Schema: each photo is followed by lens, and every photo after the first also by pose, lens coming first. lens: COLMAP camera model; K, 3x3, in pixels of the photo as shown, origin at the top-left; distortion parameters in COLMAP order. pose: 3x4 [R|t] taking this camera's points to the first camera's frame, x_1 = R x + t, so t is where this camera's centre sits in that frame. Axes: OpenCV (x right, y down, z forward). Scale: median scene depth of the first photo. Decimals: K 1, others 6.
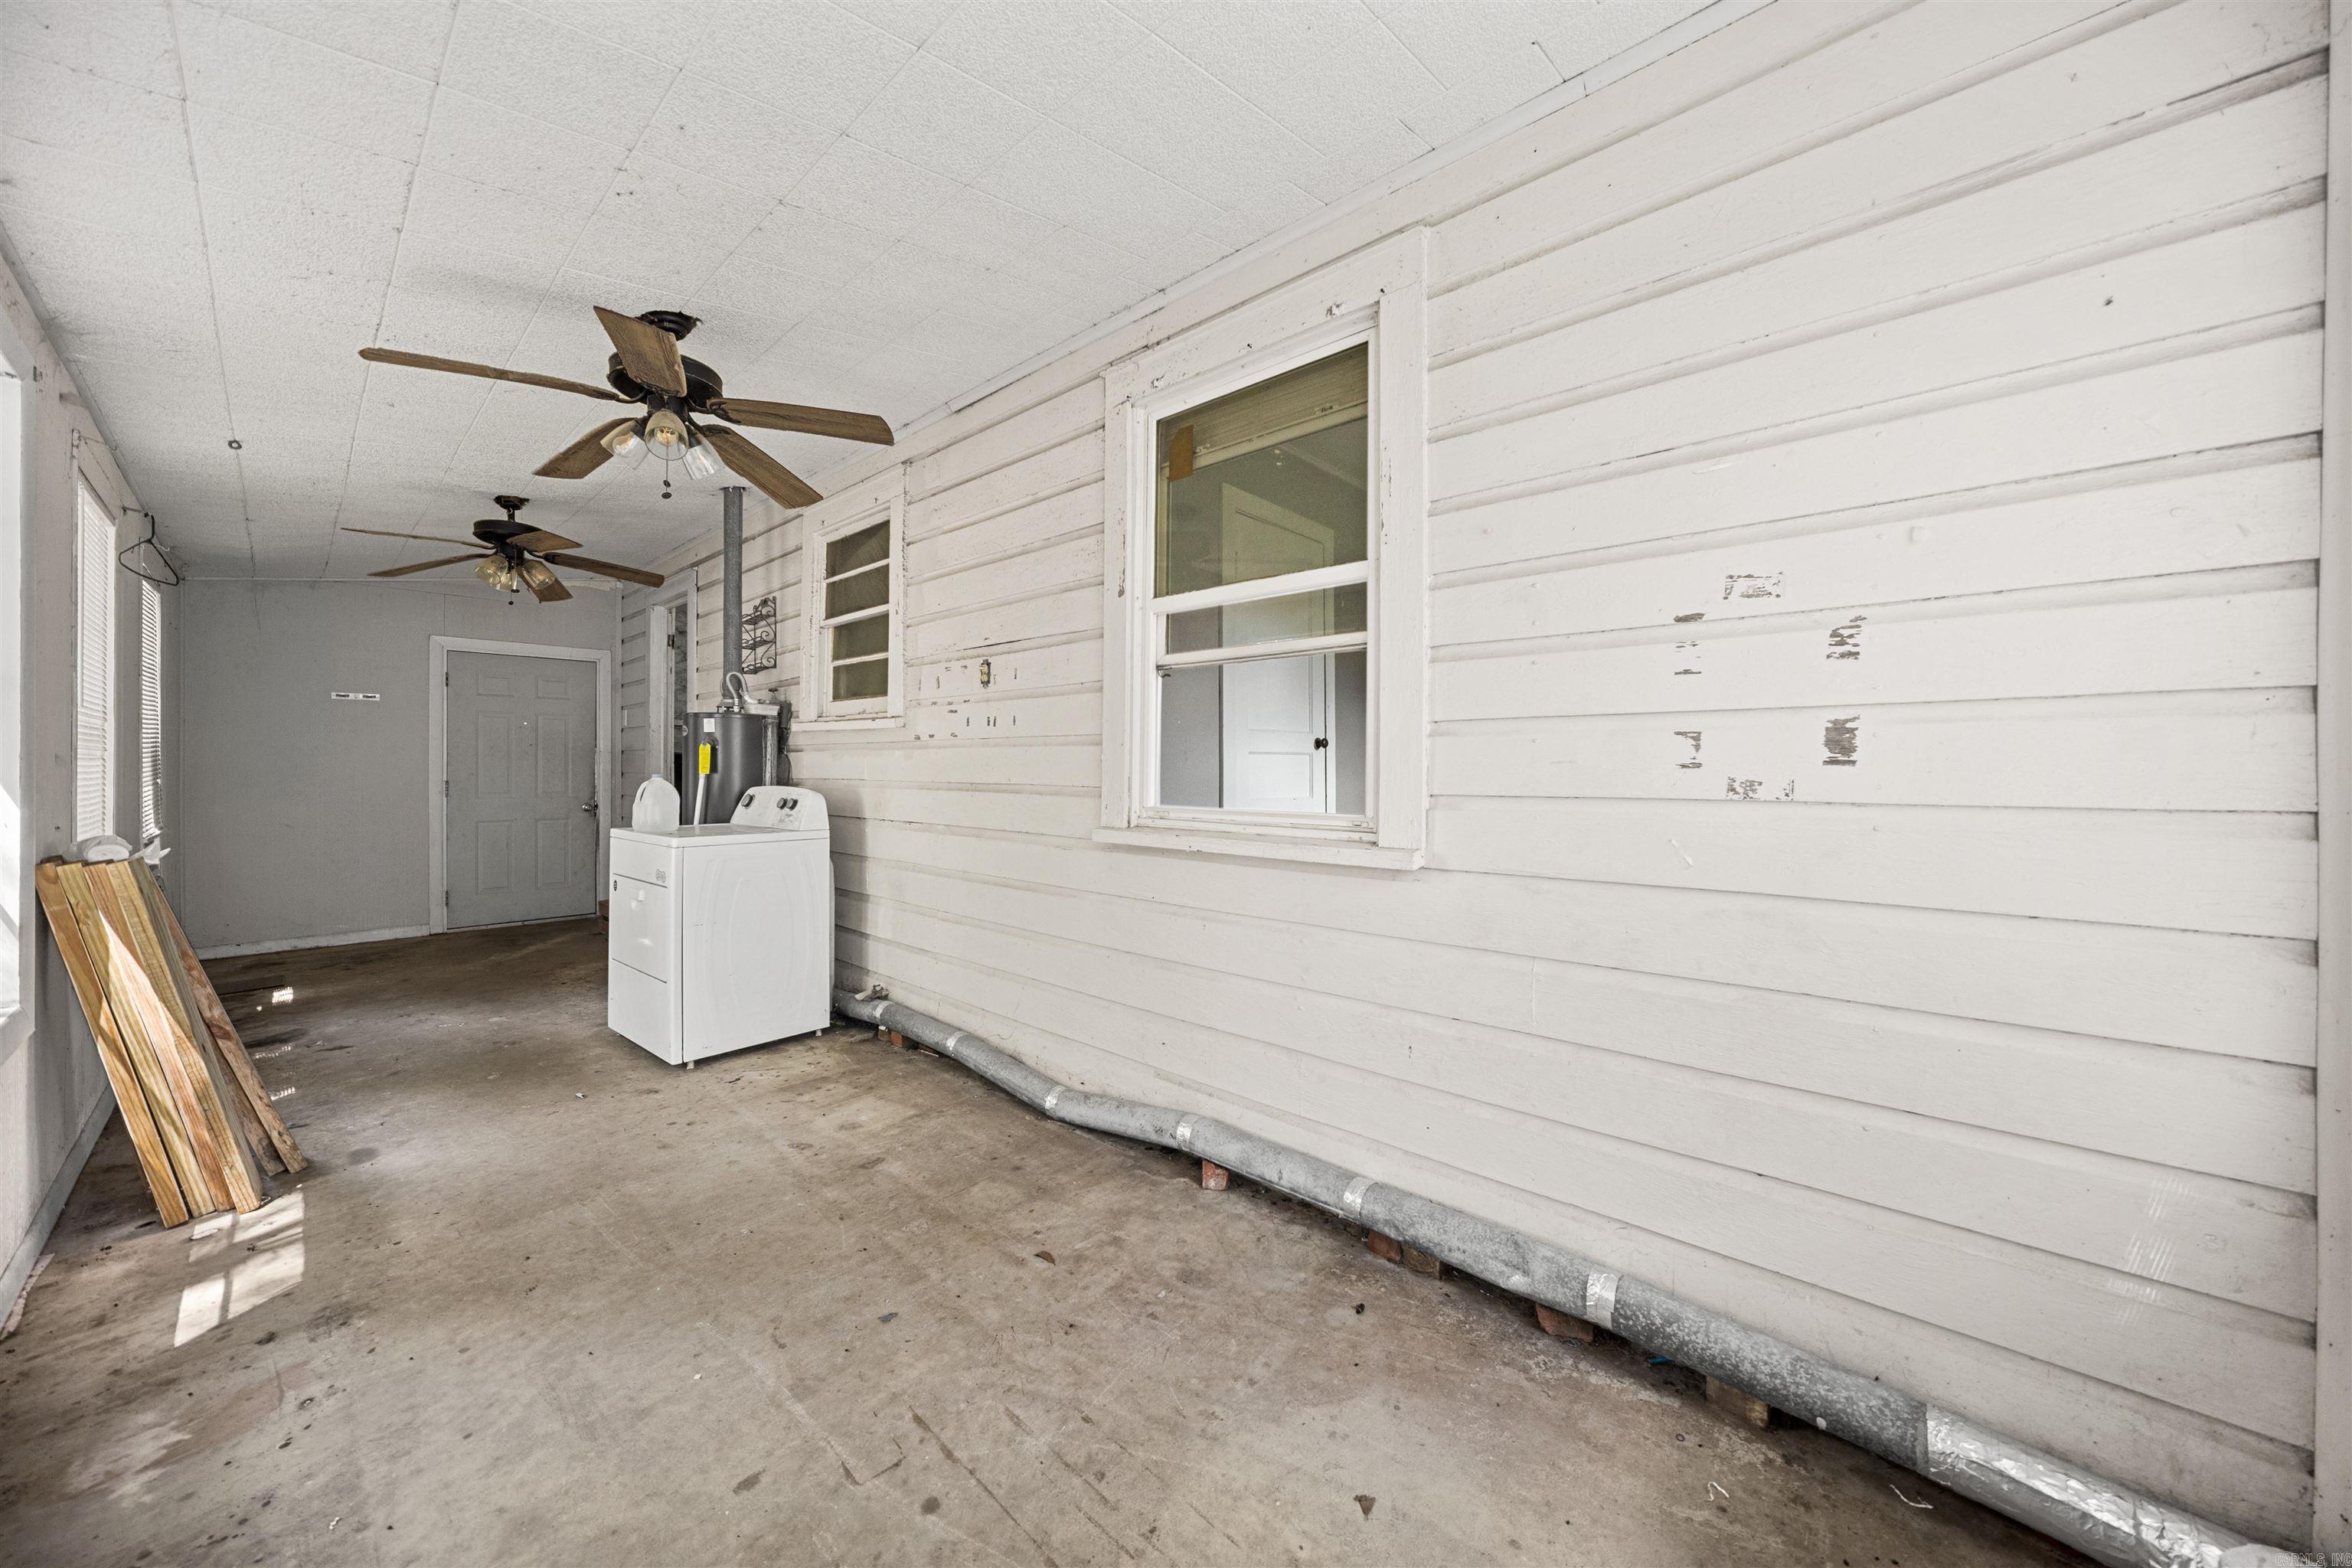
lens RADIAL K [[828.1, 0, 1182.6], [0, 828.1, 775.8], [0, 0, 1]] dist [-0.032325, 0.006144]
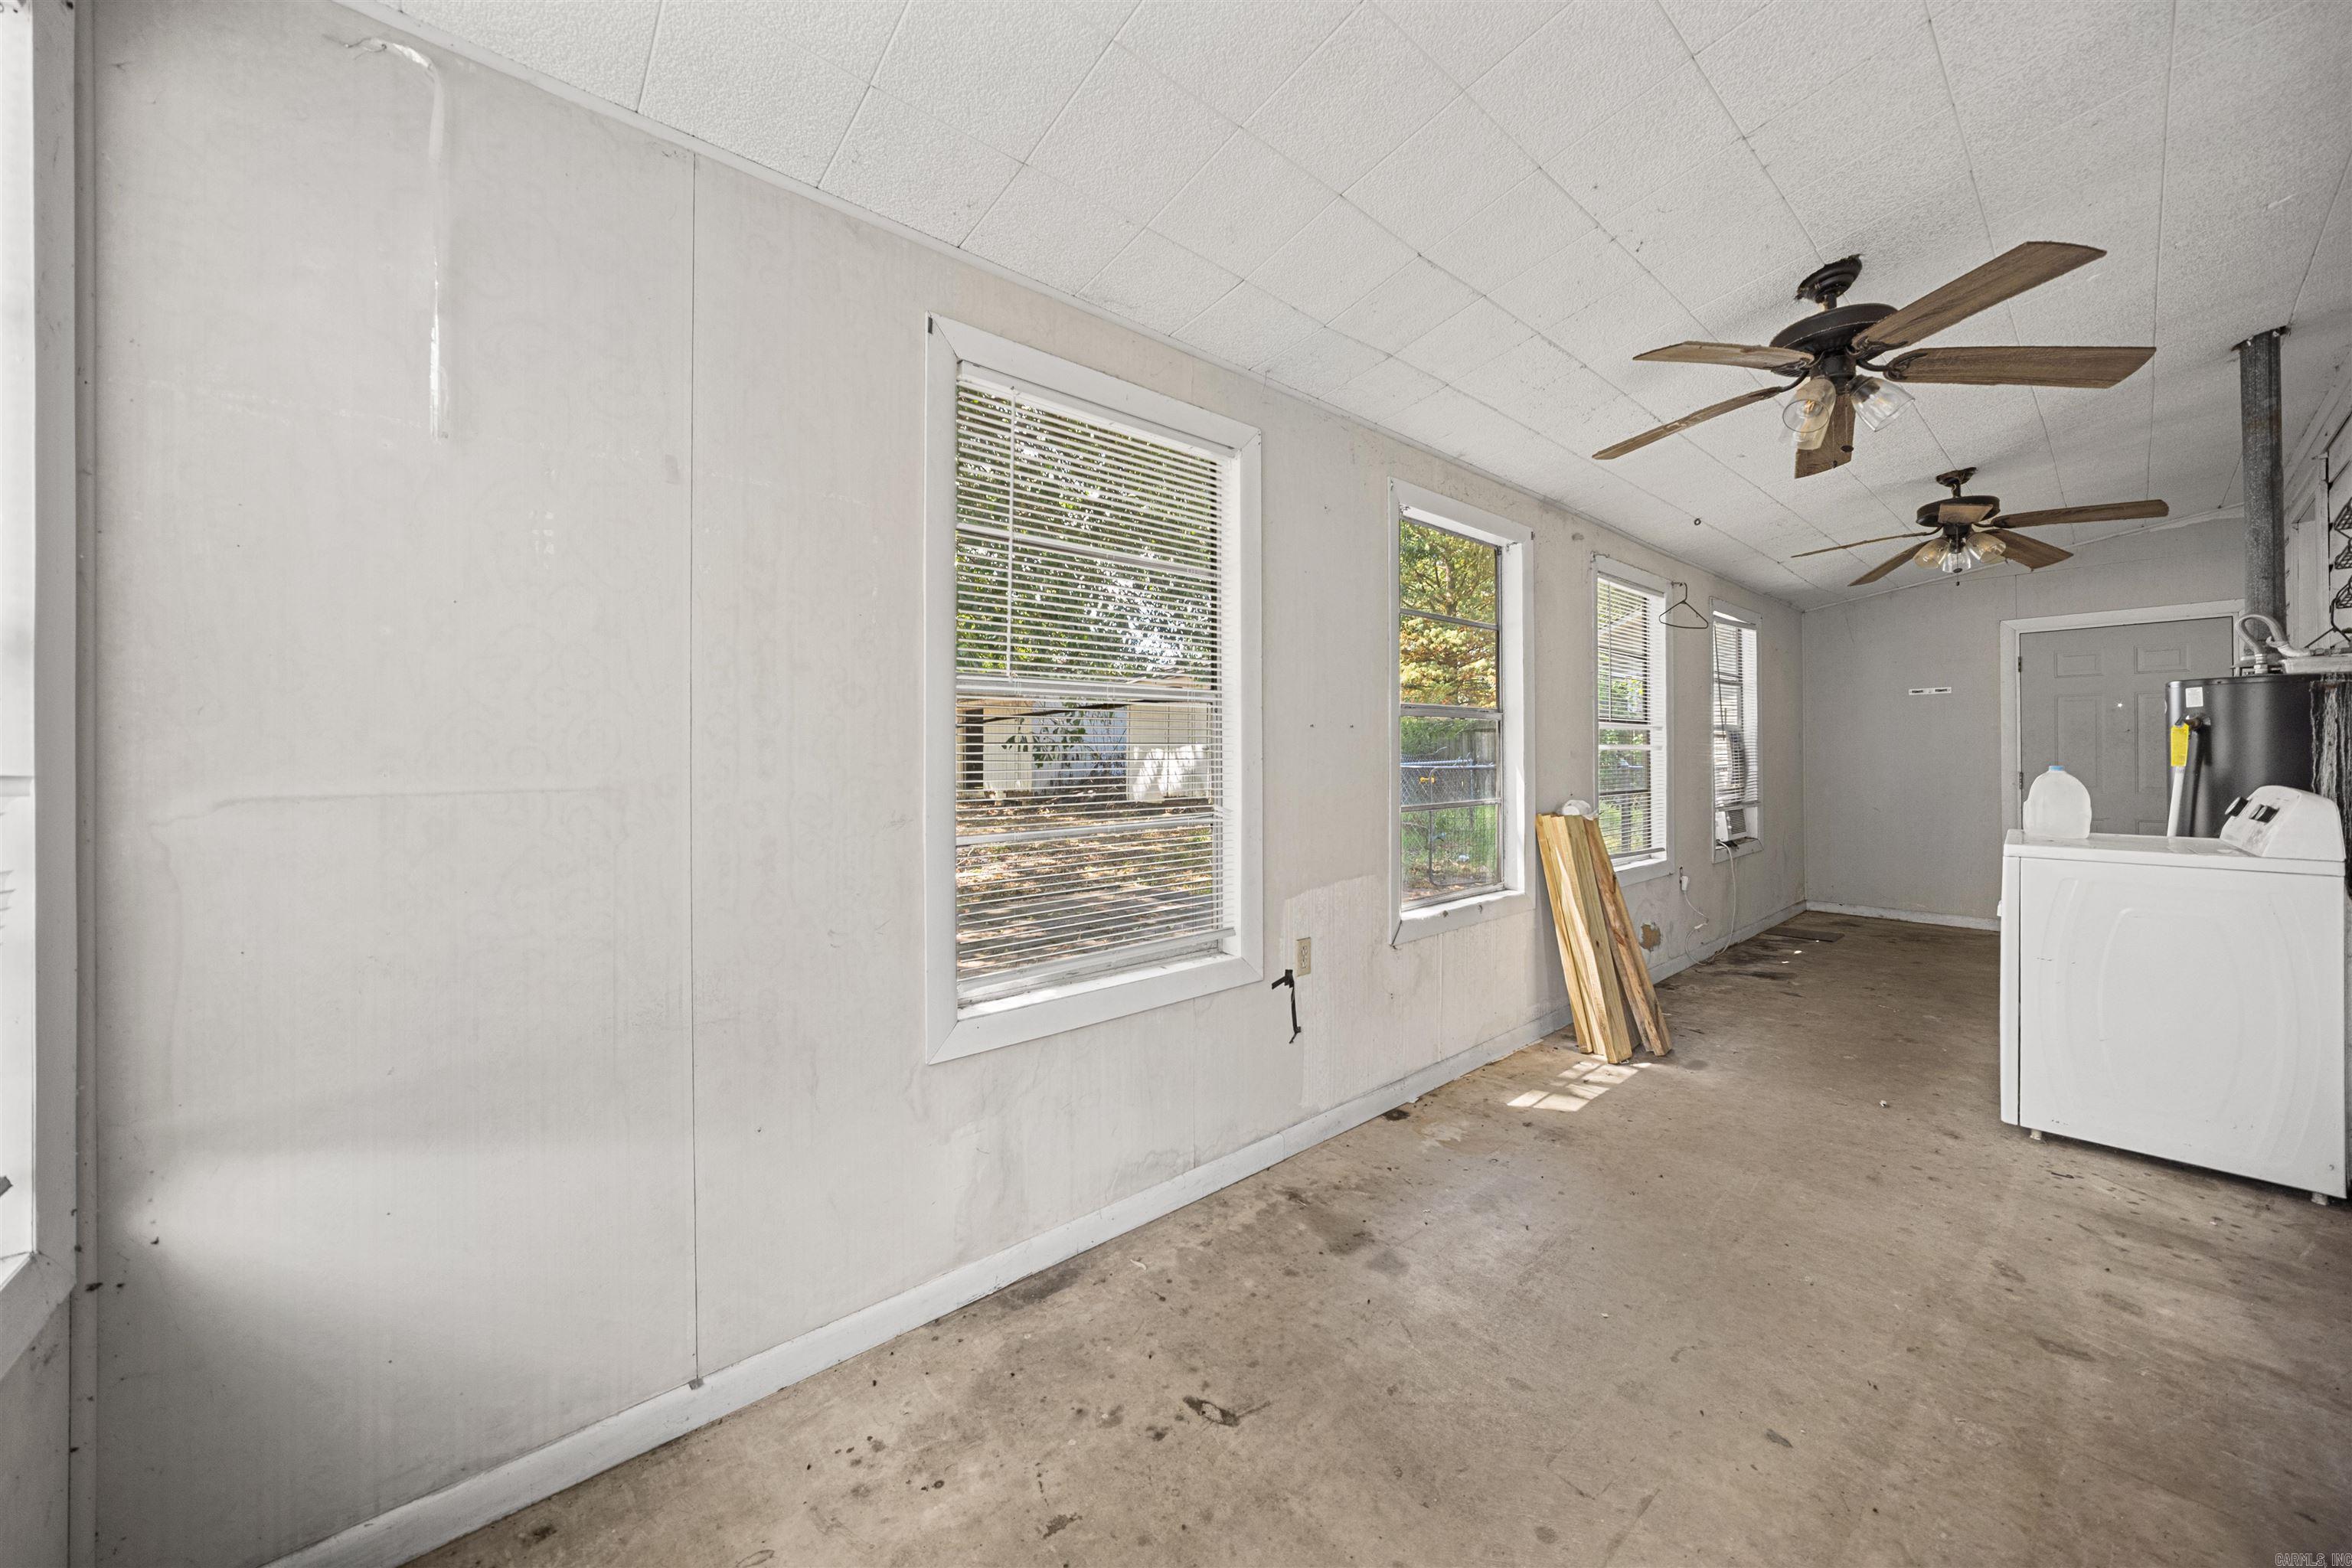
lens RADIAL K [[828.1, 0, 1182.6], [0, 828.1, 775.8], [0, 0, 1]] dist [-0.032325, 0.006144]
pose [[-0.136049, 0.020624, -0.990487, 0.322733], [-0.008151, 0.999726, 0.021936, -0.004479], [0.990669, 0.011058, -0.135844, 0.334553]]
